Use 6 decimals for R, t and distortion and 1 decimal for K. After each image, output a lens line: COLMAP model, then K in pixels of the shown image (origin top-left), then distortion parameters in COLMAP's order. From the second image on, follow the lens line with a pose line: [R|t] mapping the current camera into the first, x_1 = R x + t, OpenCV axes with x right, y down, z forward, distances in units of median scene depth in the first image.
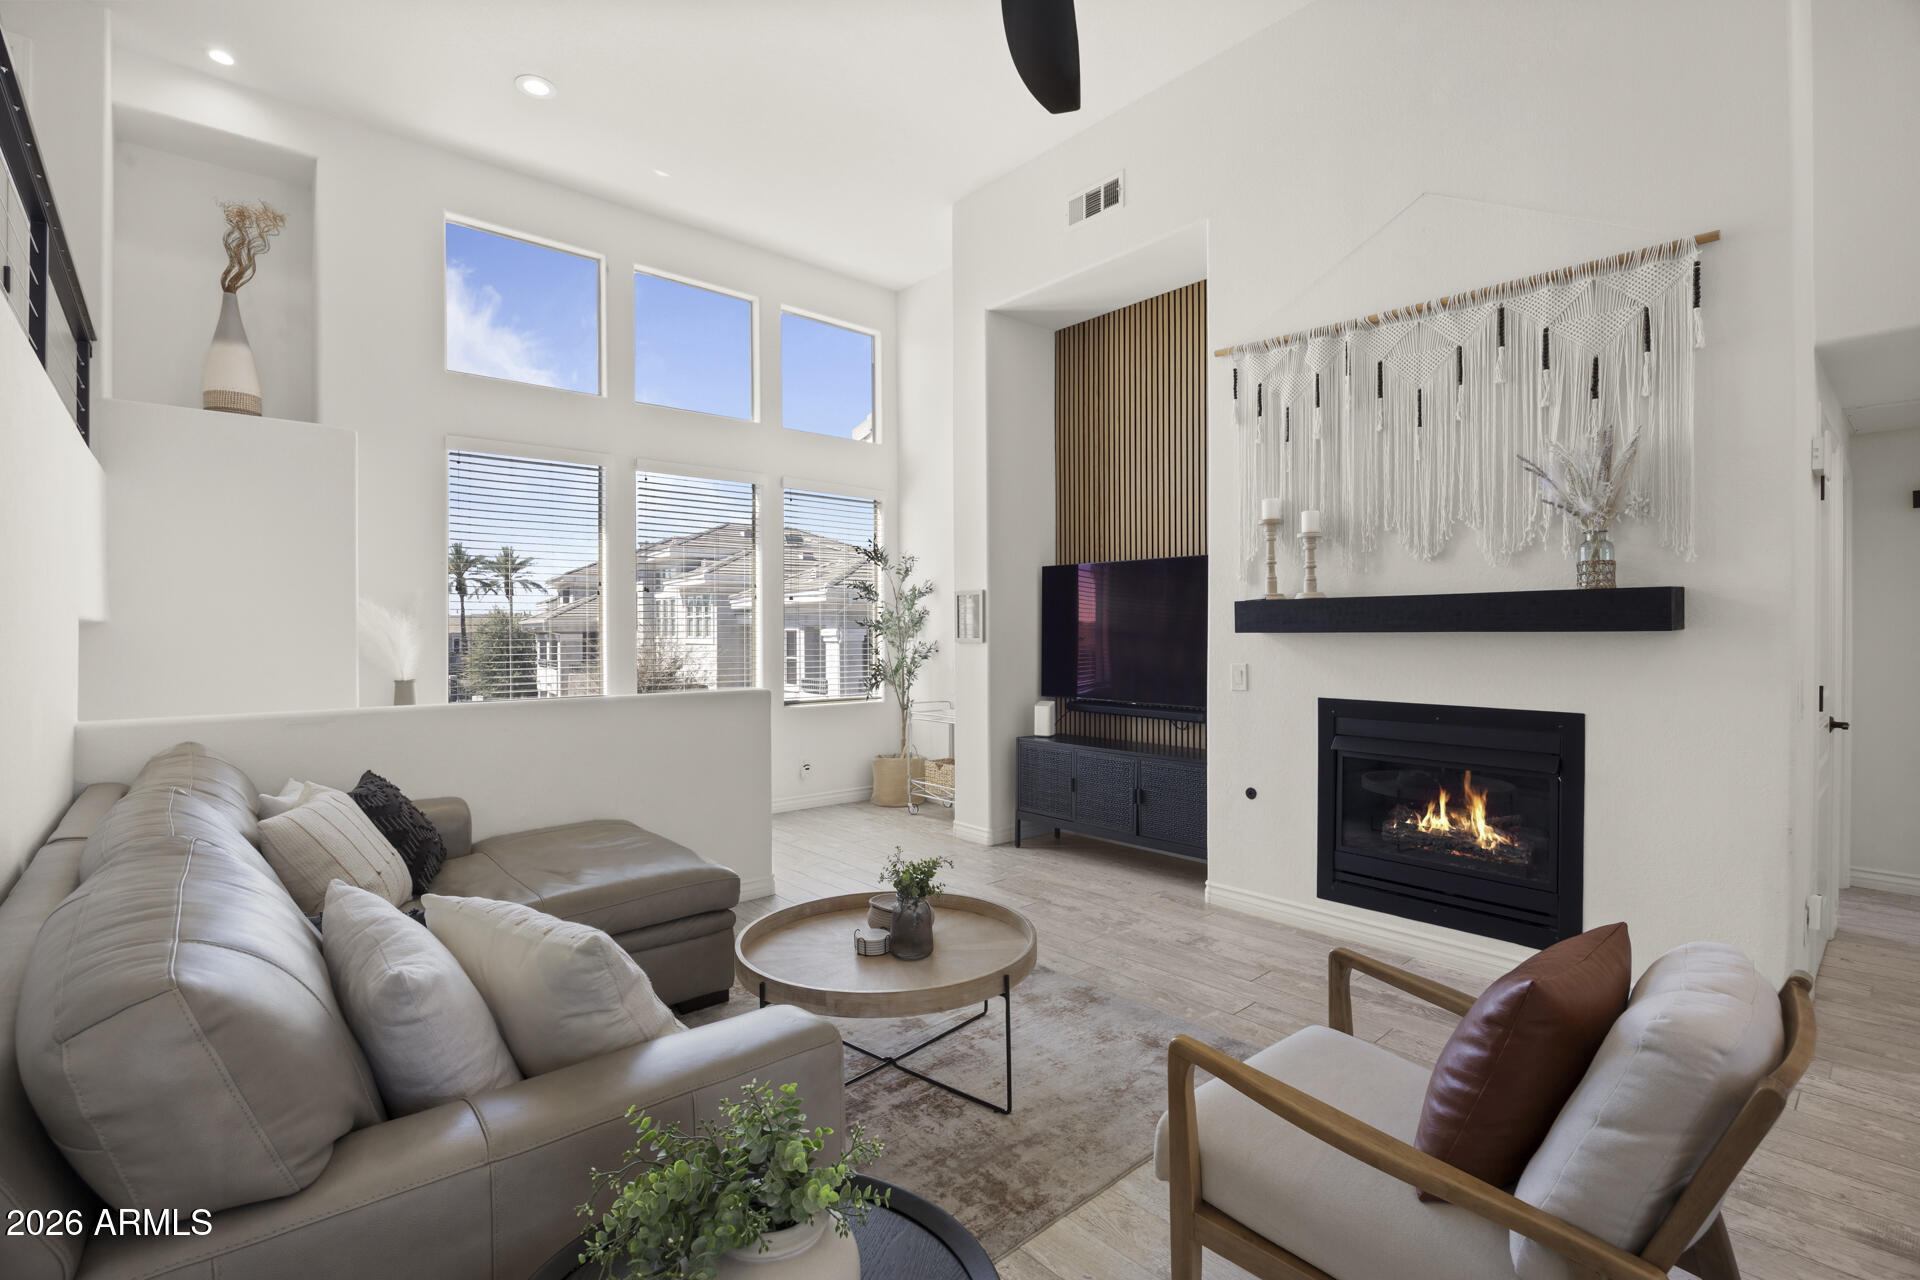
lens RADIAL K [[882.8, 0, 960.3], [0, 882.8, 639.3], [0, 0, 1]] dist [-0.004385, -0.000313]
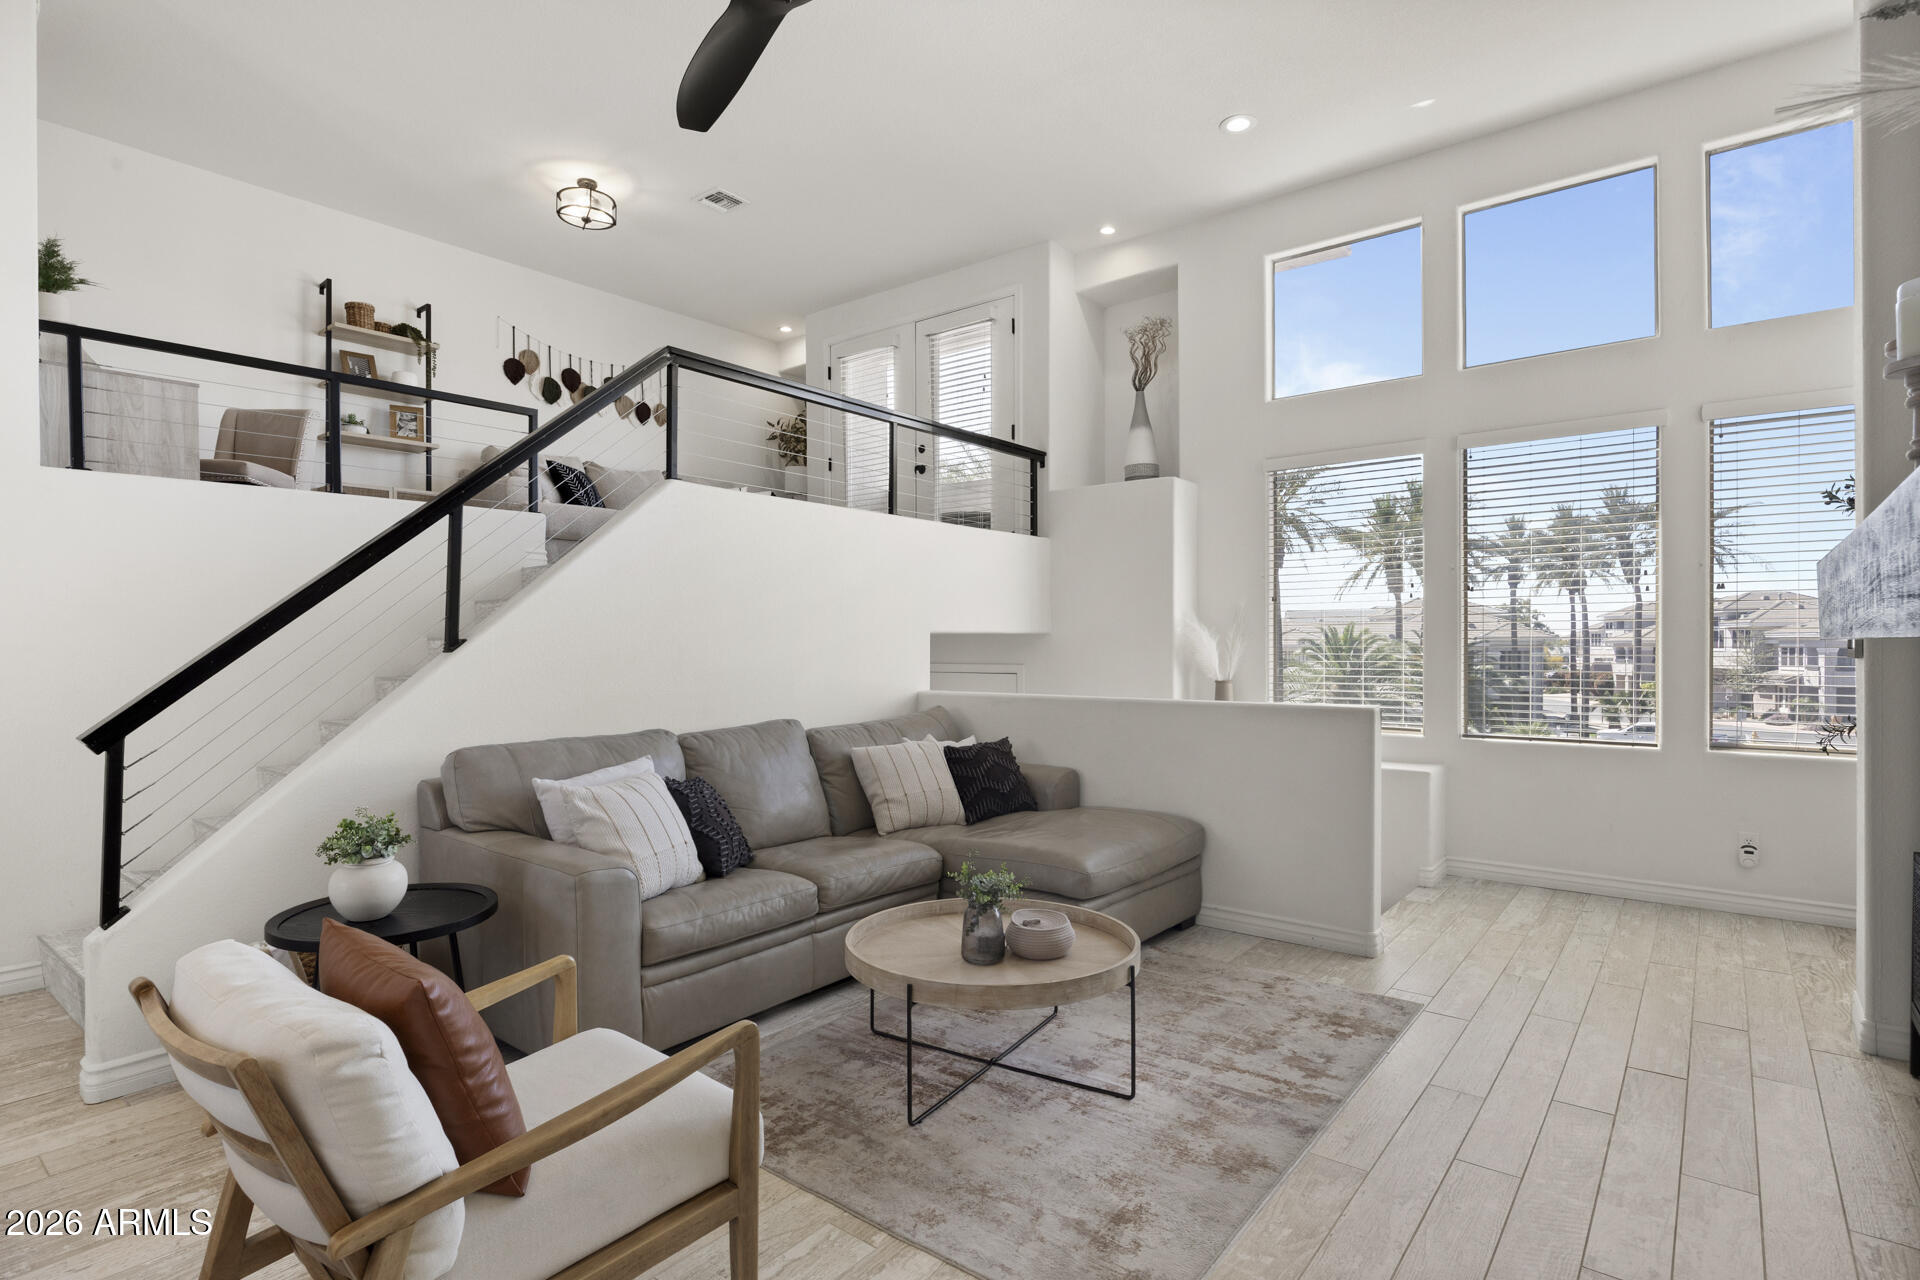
lens RADIAL K [[966.0, 0, 955.8], [0, 966.0, 647.6], [0, 0, 1]] dist [0.002624, 0.000777]
pose [[0.168315, 0.010340, -0.985679, 0.950767], [-0.005647, 0.999939, 0.009525, -0.009513], [0.985717, 0.003963, 0.168363, 0.726272]]
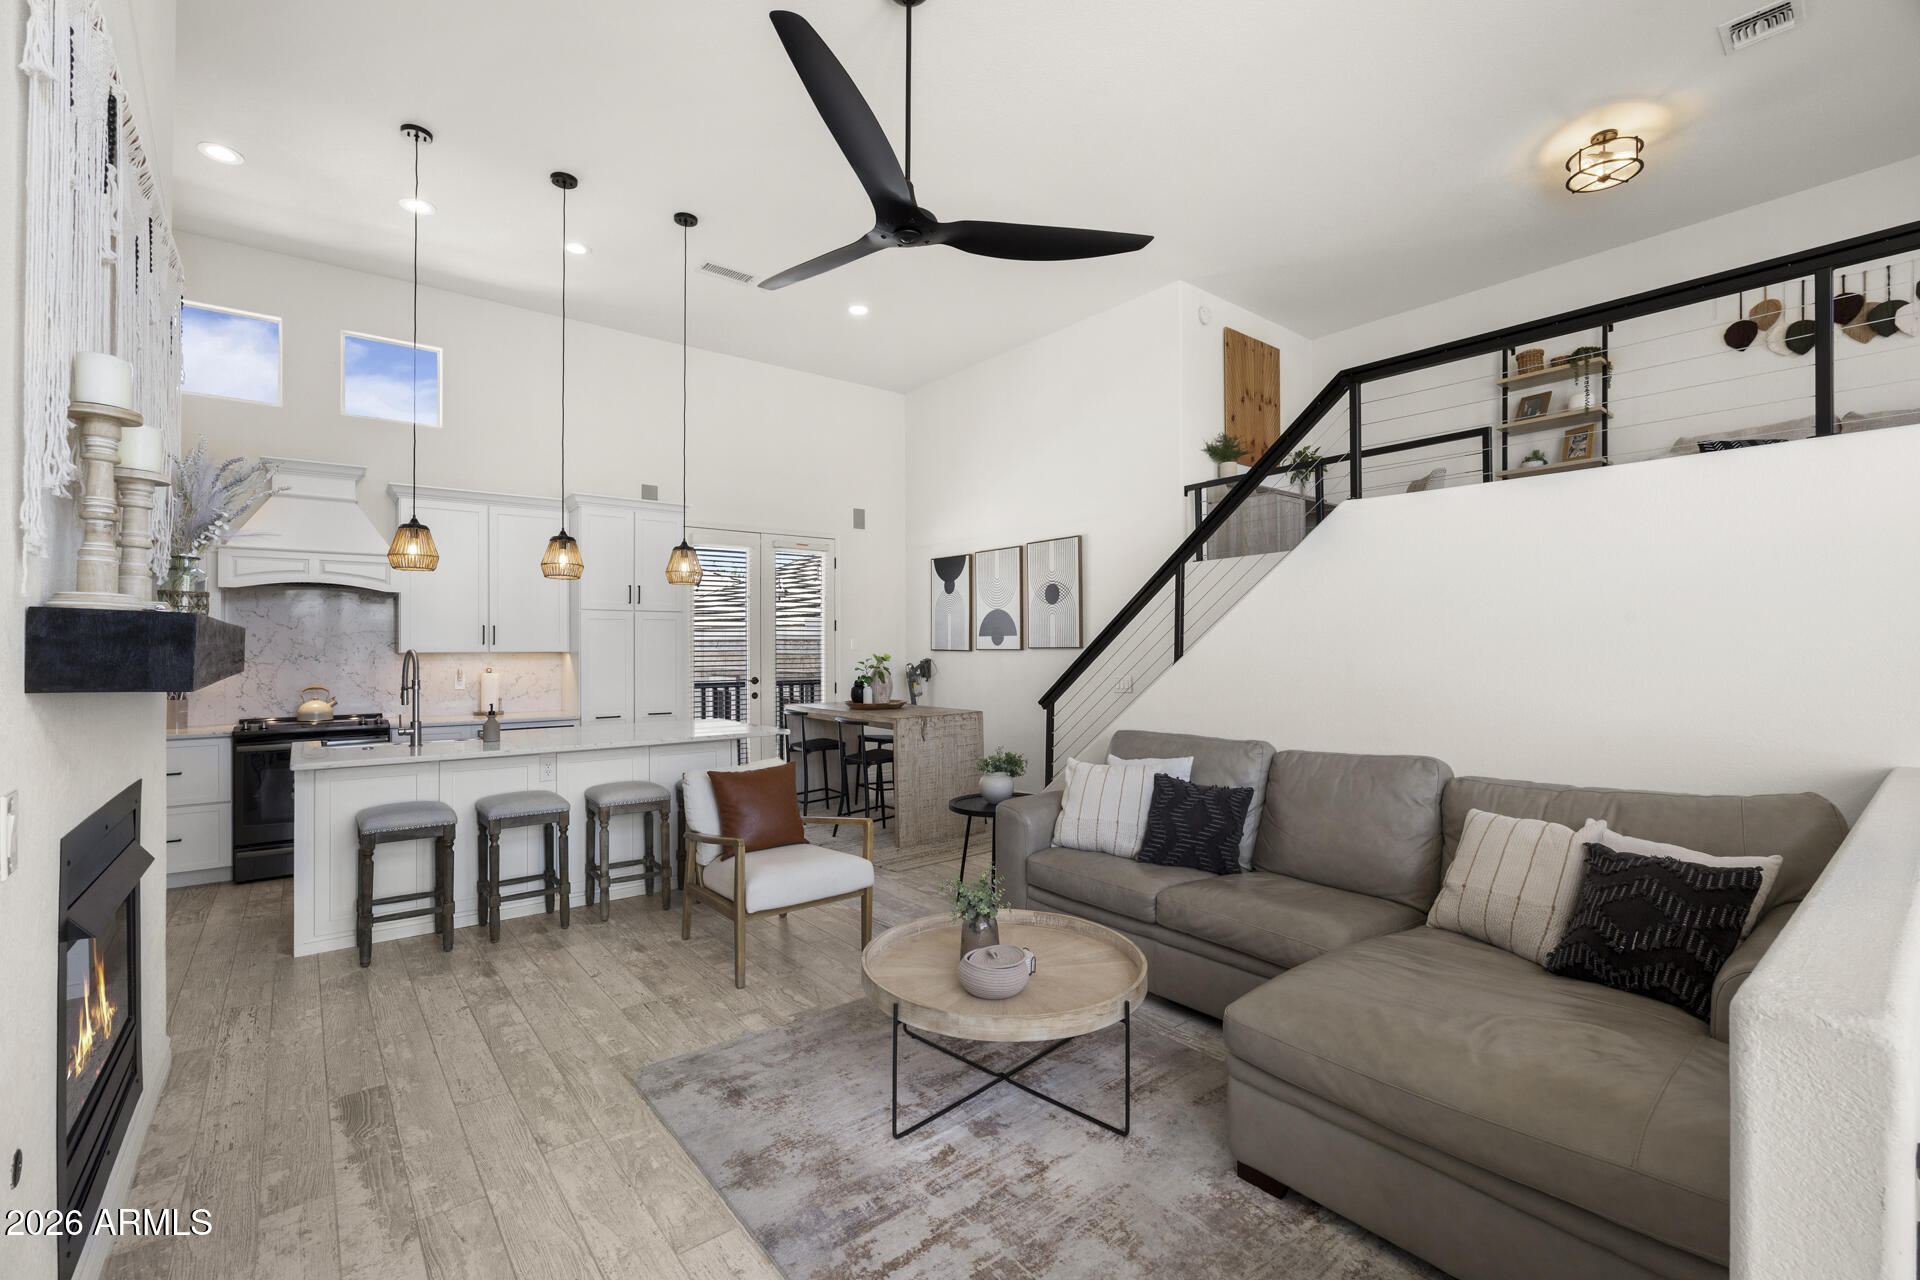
lens RADIAL K [[820.0, 0, 962.7], [0, 820.0, 644.0], [0, 0, 1]] dist [-0.005287, -0.000169]
pose [[-0.998848, 0.009148, 0.047101, -0.078903], [0.009265, 0.999954, 0.002271, -0.039336], [-0.047078, 0.002705, -0.998888, 1.869010]]
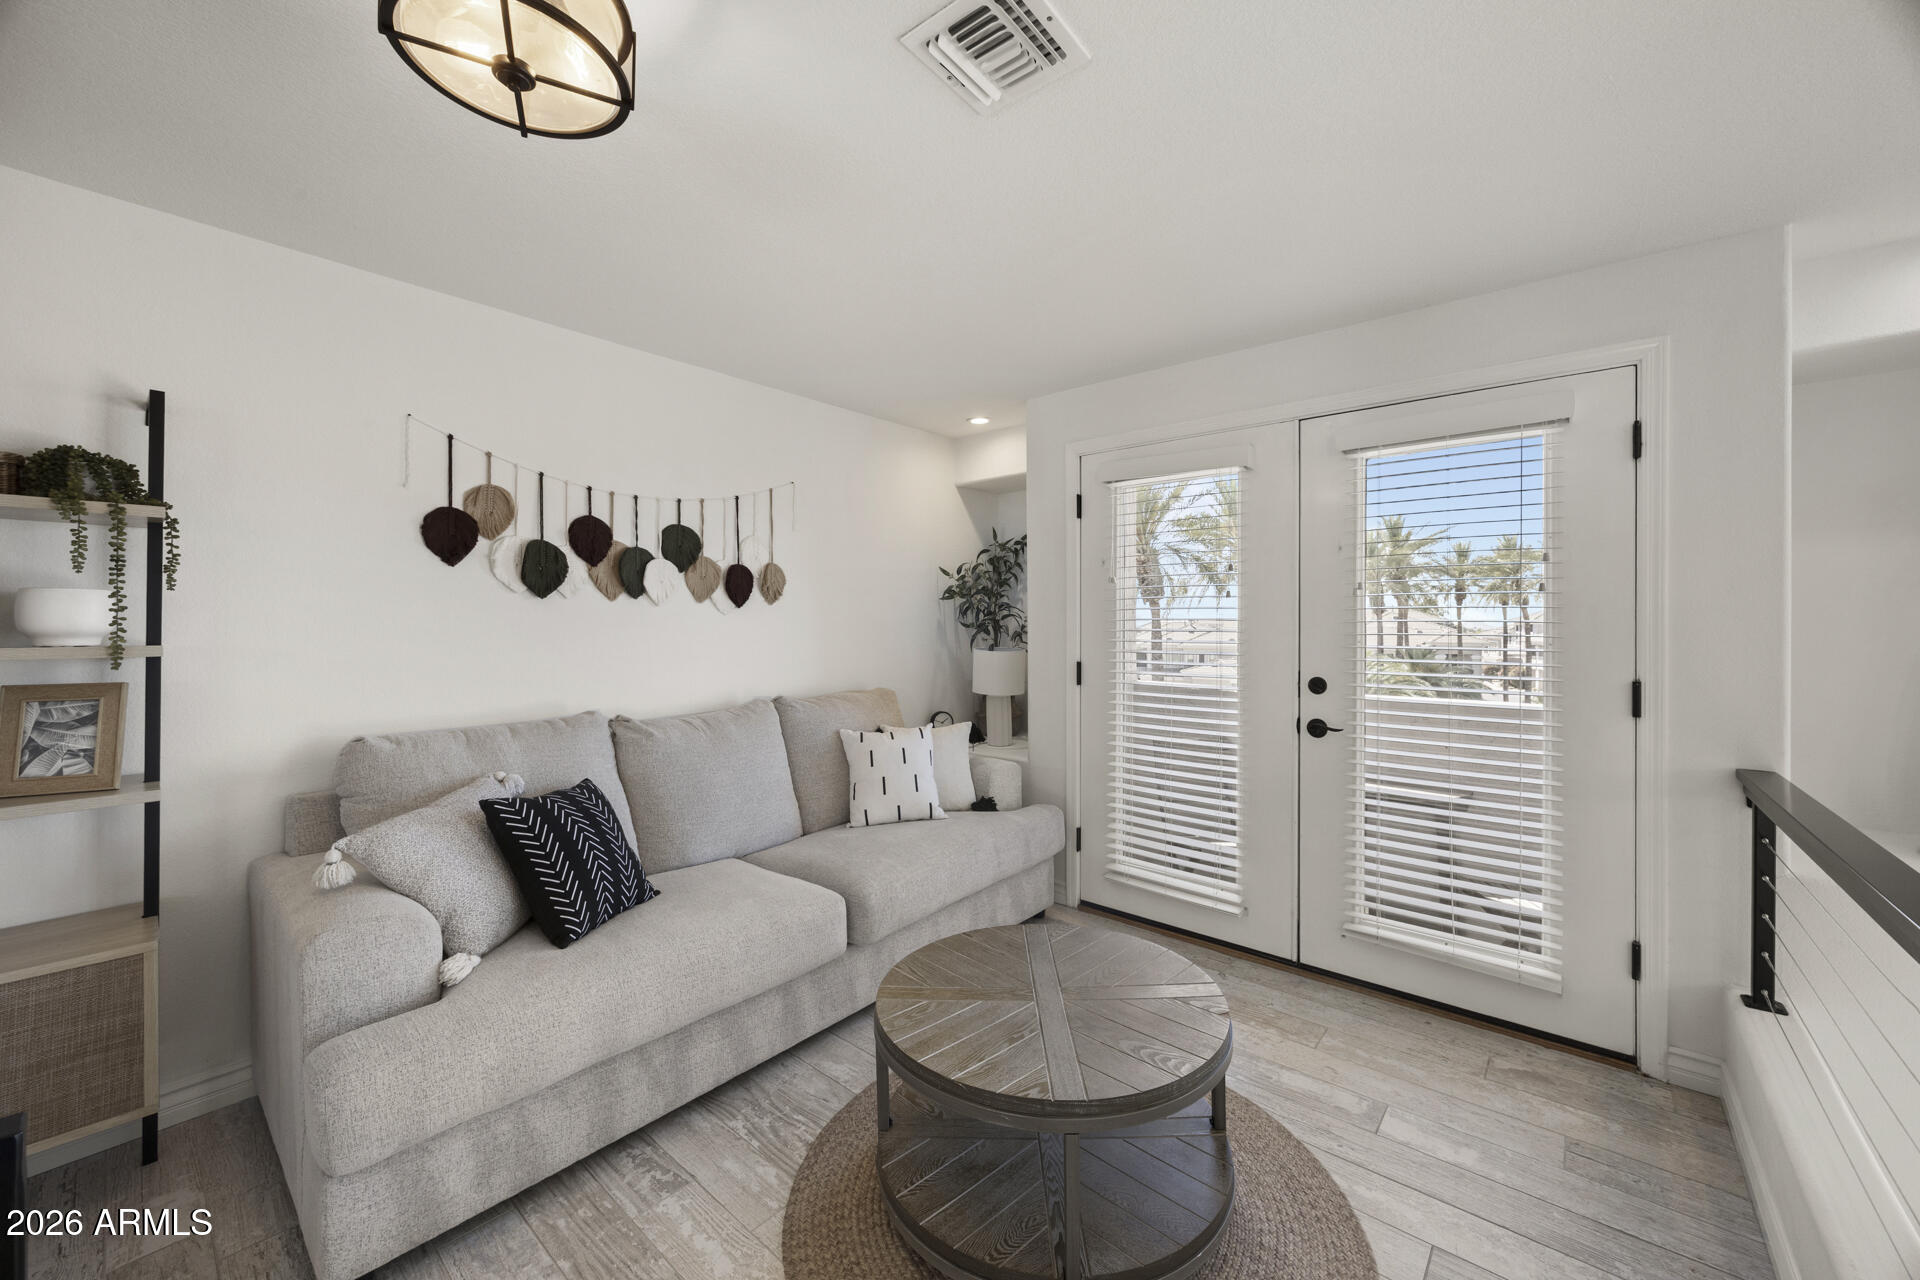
lens RADIAL K [[735.0, 0, 968.7], [0, 735.0, 628.1], [0, 0, 1]] dist [-0.001613, -0.000374]
pose [[0.153632, 0.008642, -0.988090, -0.764751], [-0.010077, 0.999923, 0.007178, -0.593114], [0.988077, 0.008854, 0.153707, 0.482694]]
